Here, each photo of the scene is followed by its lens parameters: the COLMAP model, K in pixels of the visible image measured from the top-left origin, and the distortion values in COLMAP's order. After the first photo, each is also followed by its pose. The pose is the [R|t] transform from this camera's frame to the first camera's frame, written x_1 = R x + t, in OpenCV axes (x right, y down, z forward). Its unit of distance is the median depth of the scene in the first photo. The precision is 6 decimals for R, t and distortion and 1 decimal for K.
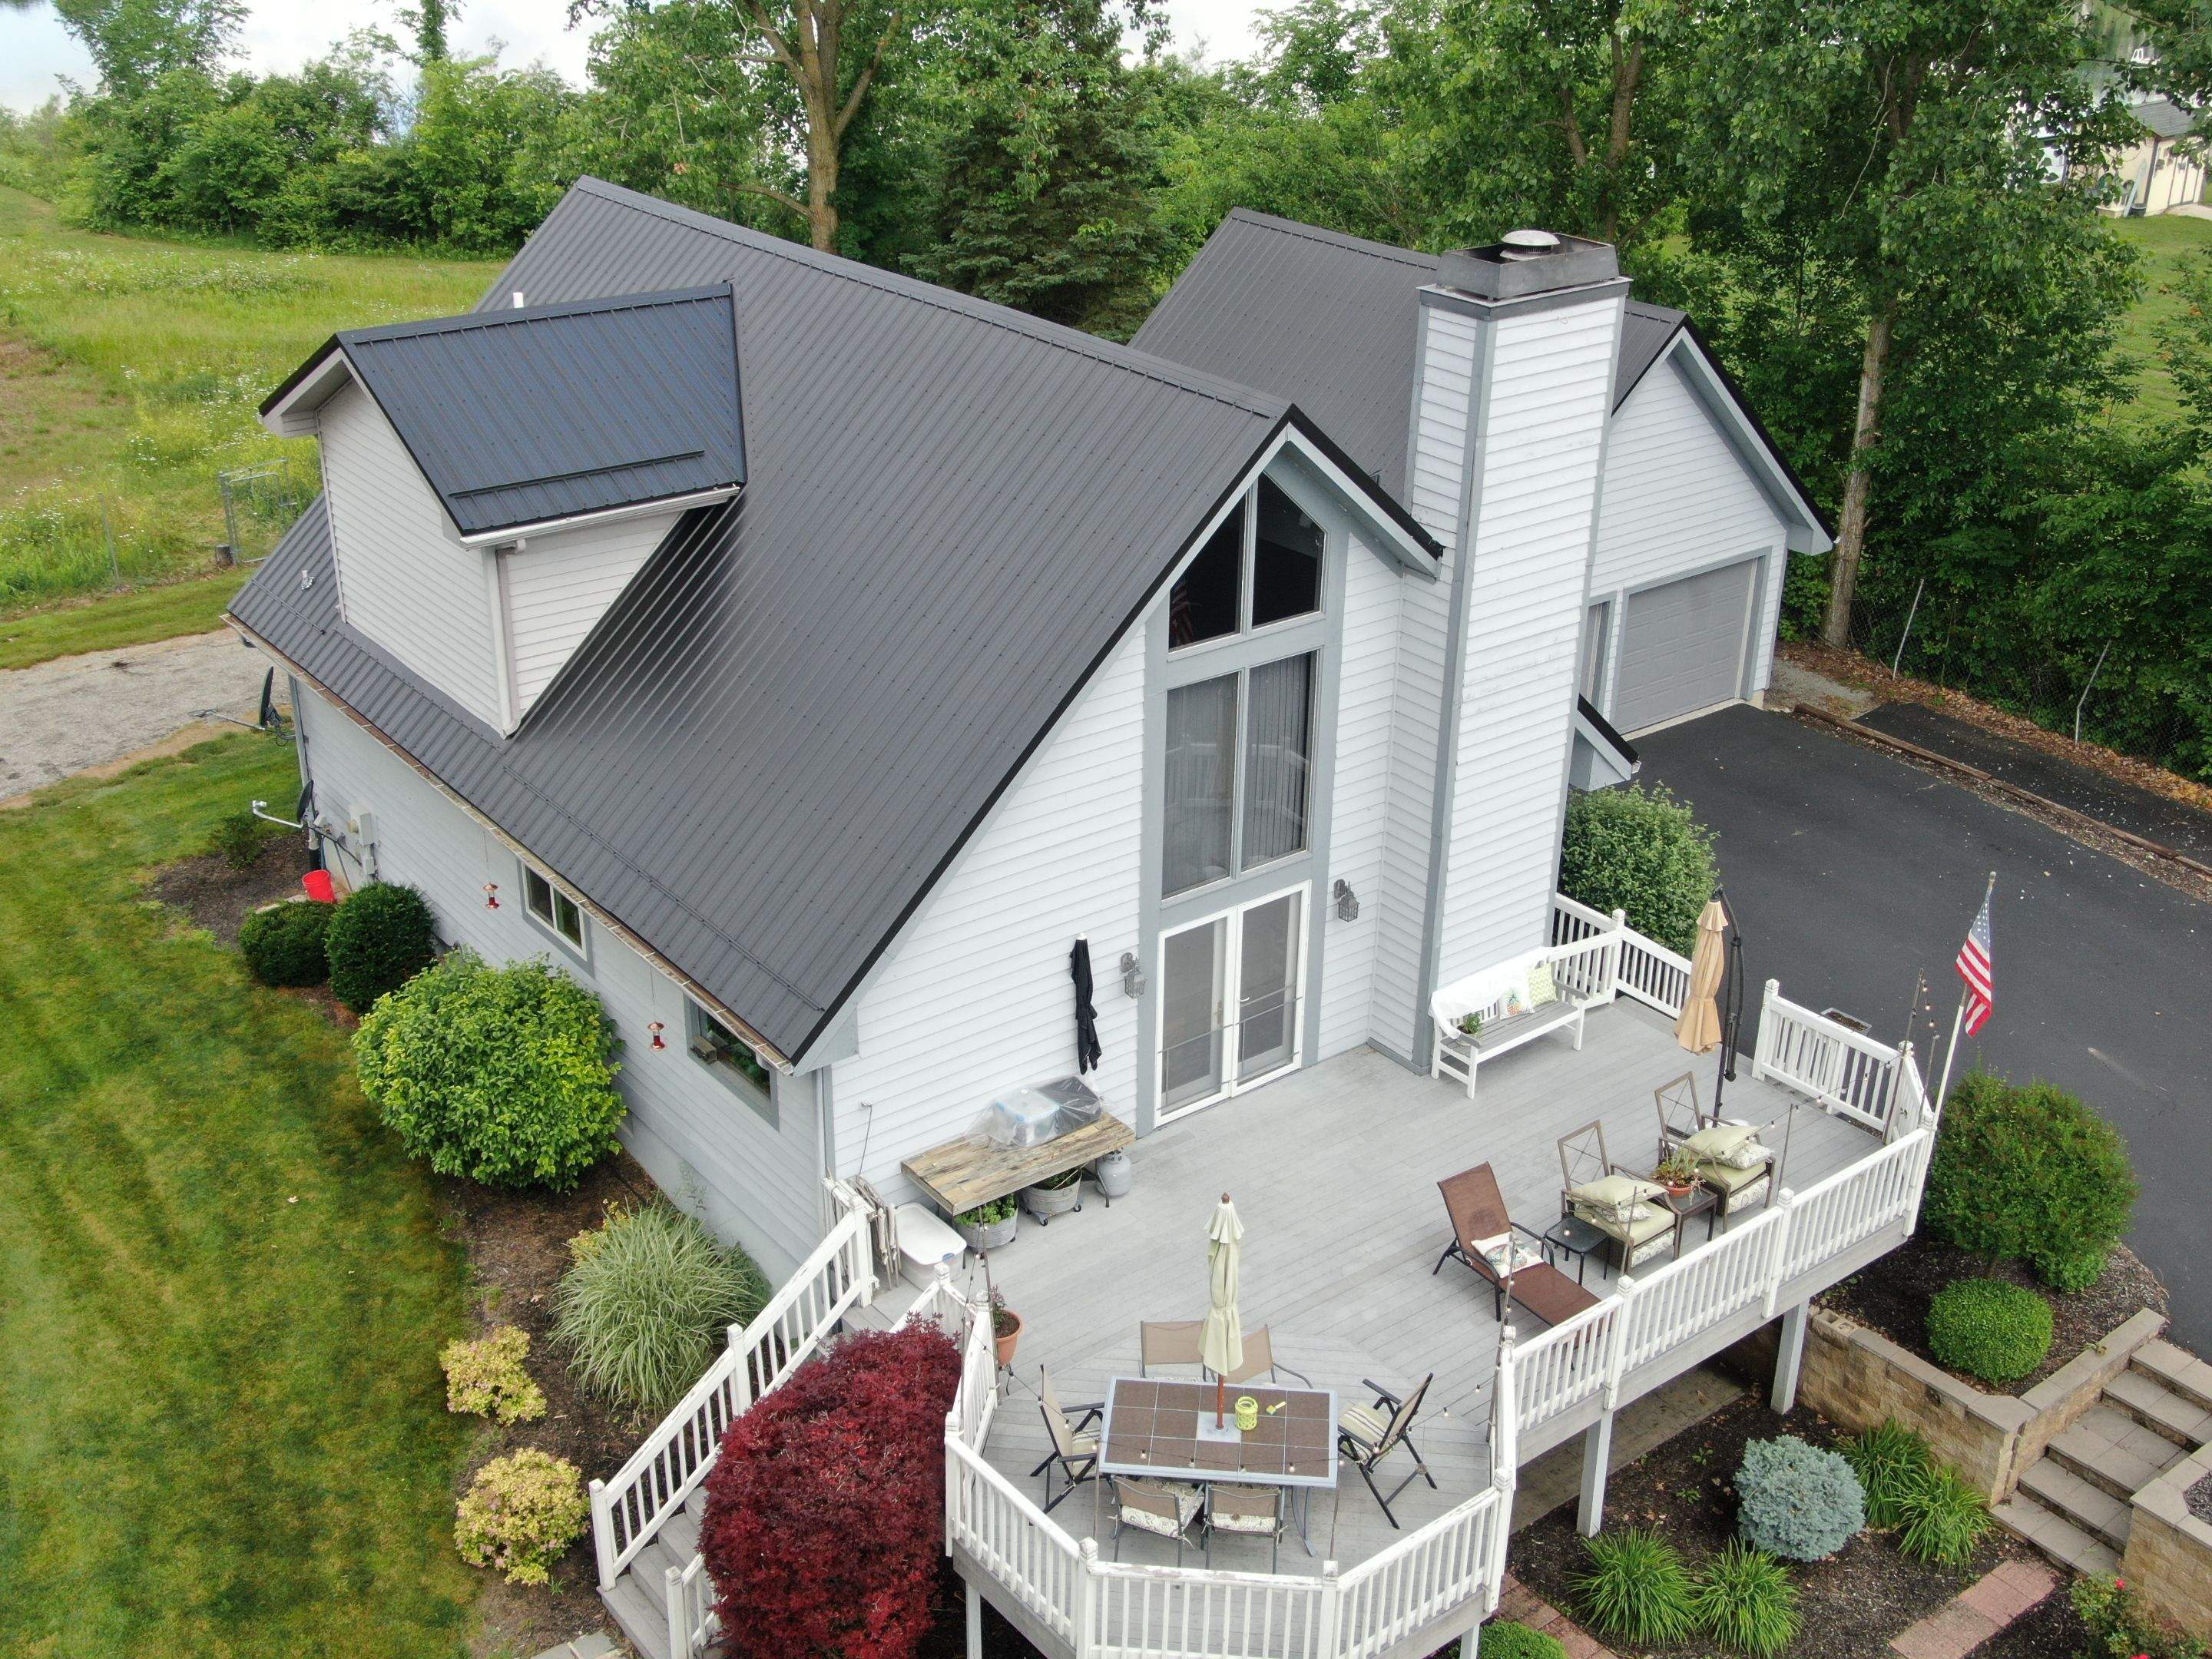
lens RADIAL K [[2355.6, 0, 1098.4], [0, 2355.6, 786.1], [0, 0, 1]] dist [0.038991, -0.126078]
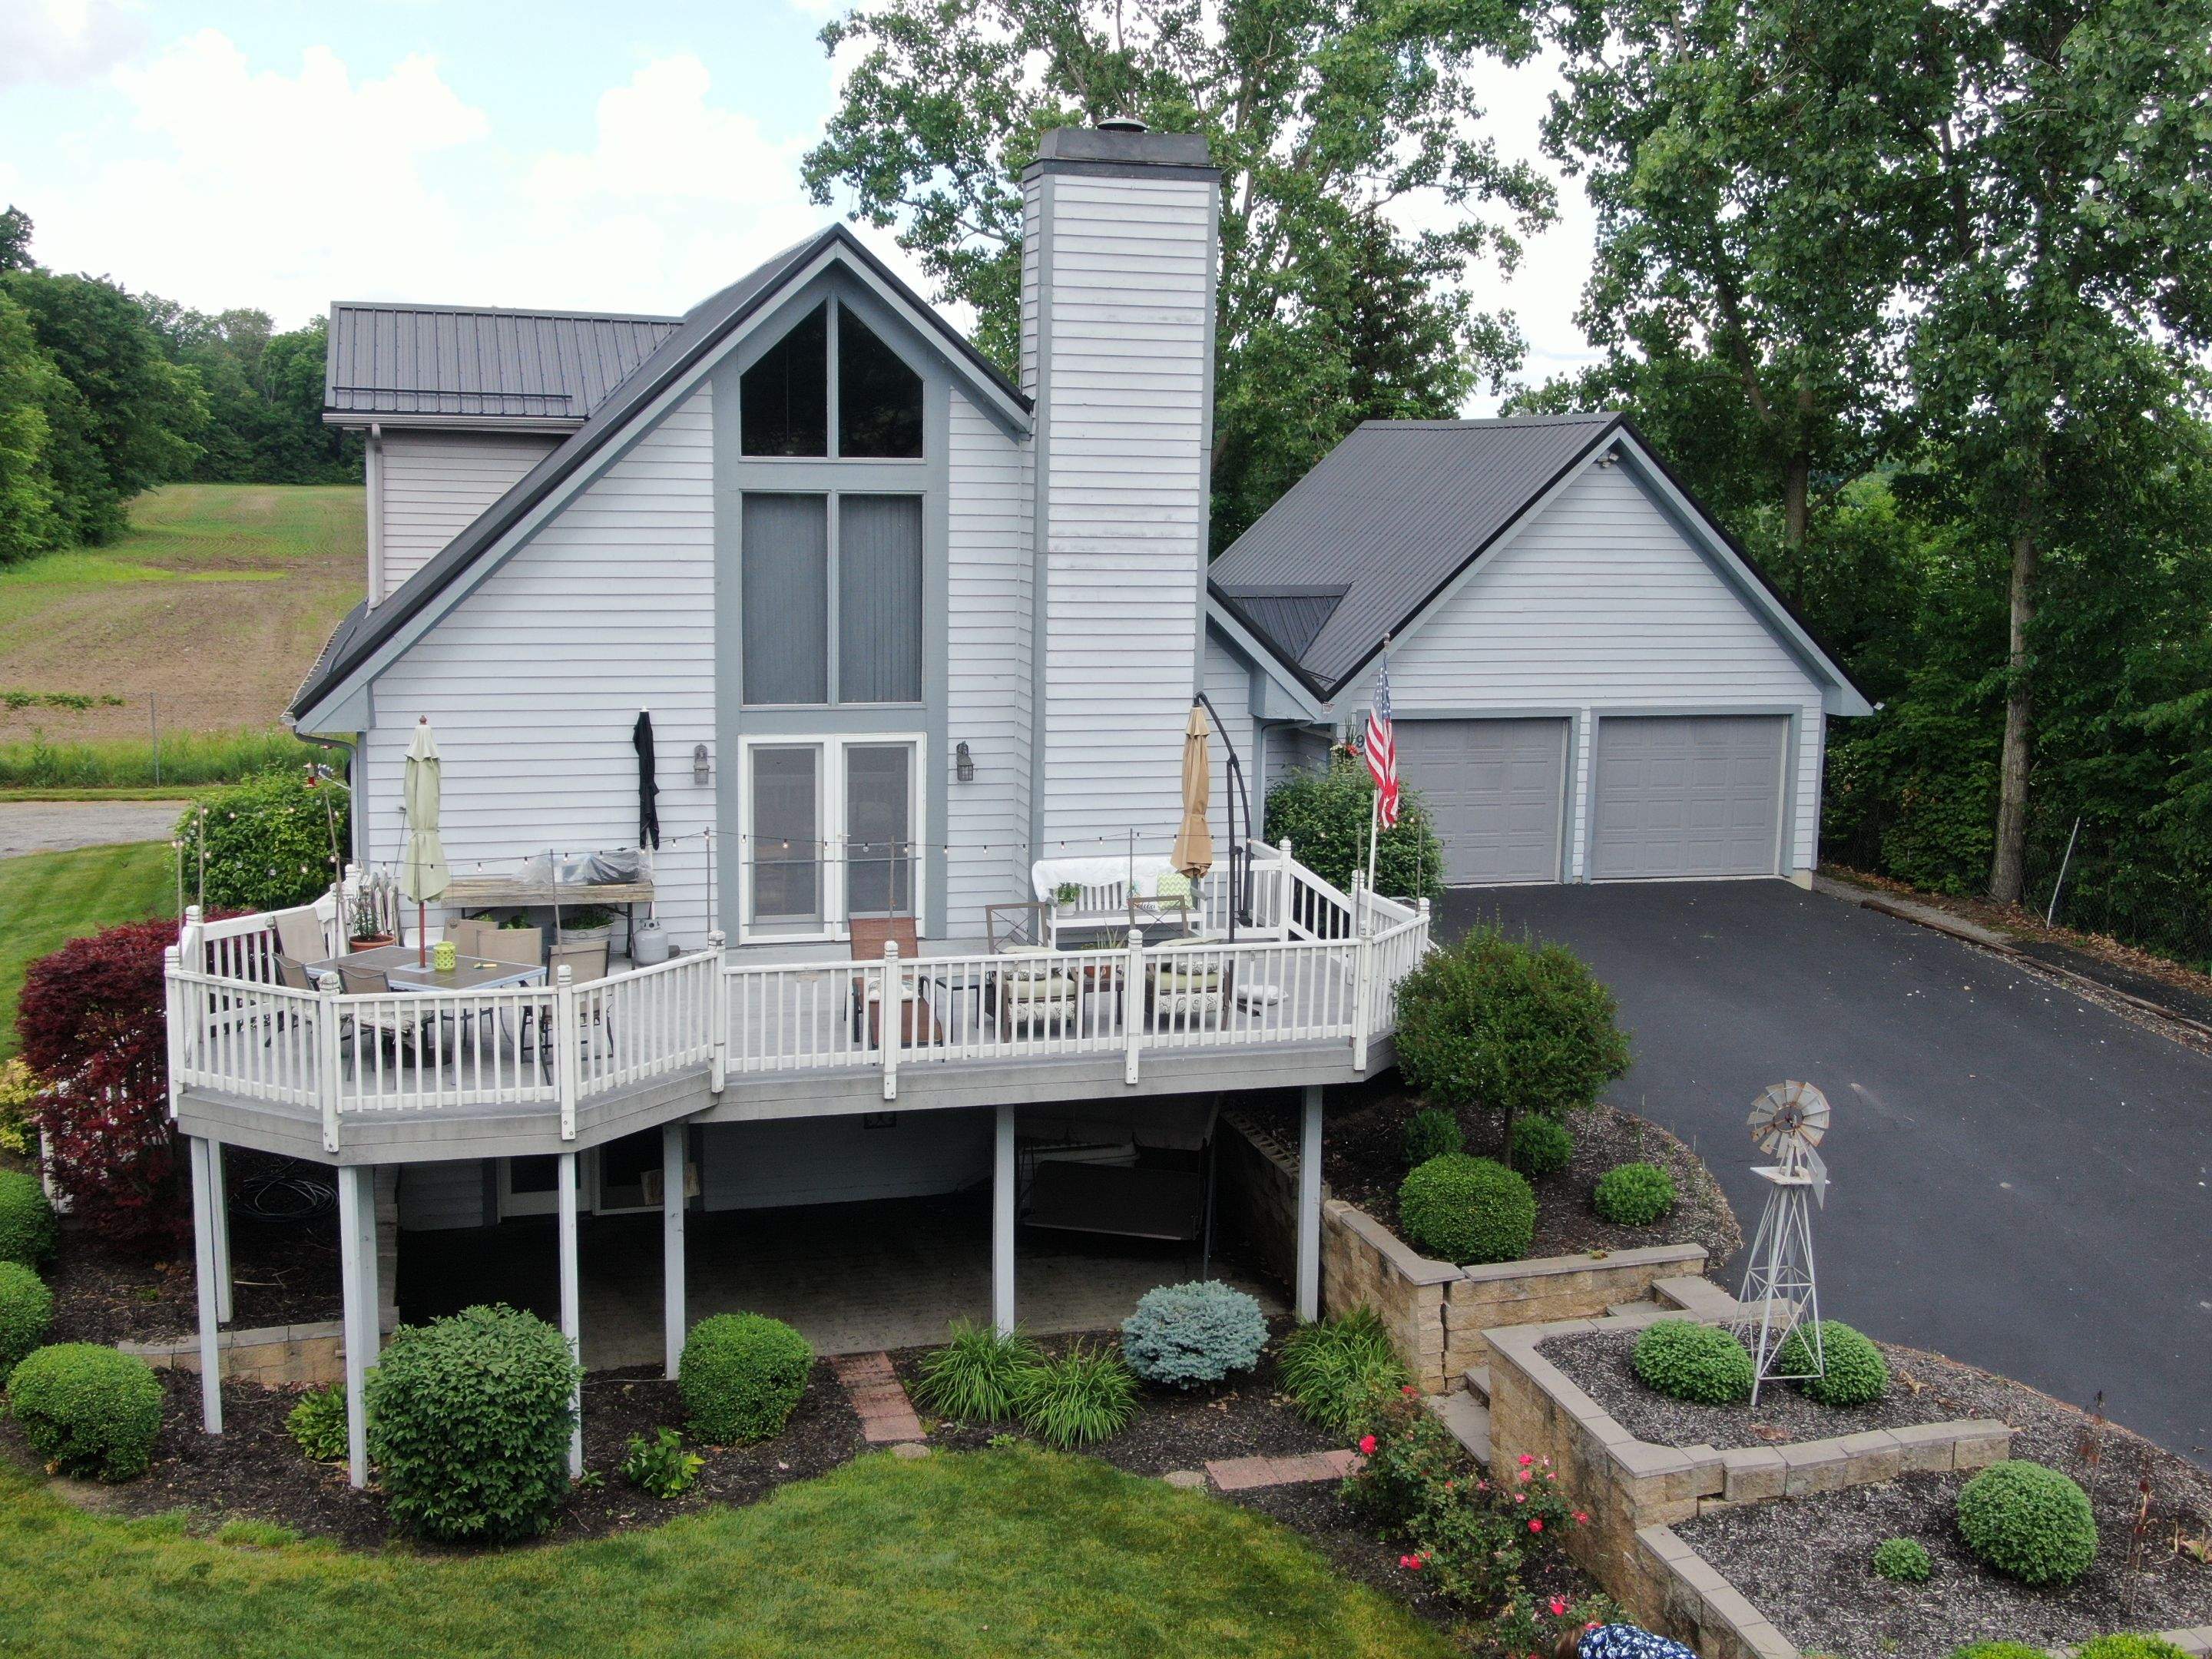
lens RADIAL K [[2355.6, 0, 1098.4], [0, 2355.6, 786.1], [0, 0, 1]] dist [0.038991, -0.126078]
pose [[0.925465, 0.057037, -0.374516, 0.432152], [-0.162693, 0.952632, -0.256950, 0.248287], [0.342120, 0.298729, 0.890907, 0.076679]]
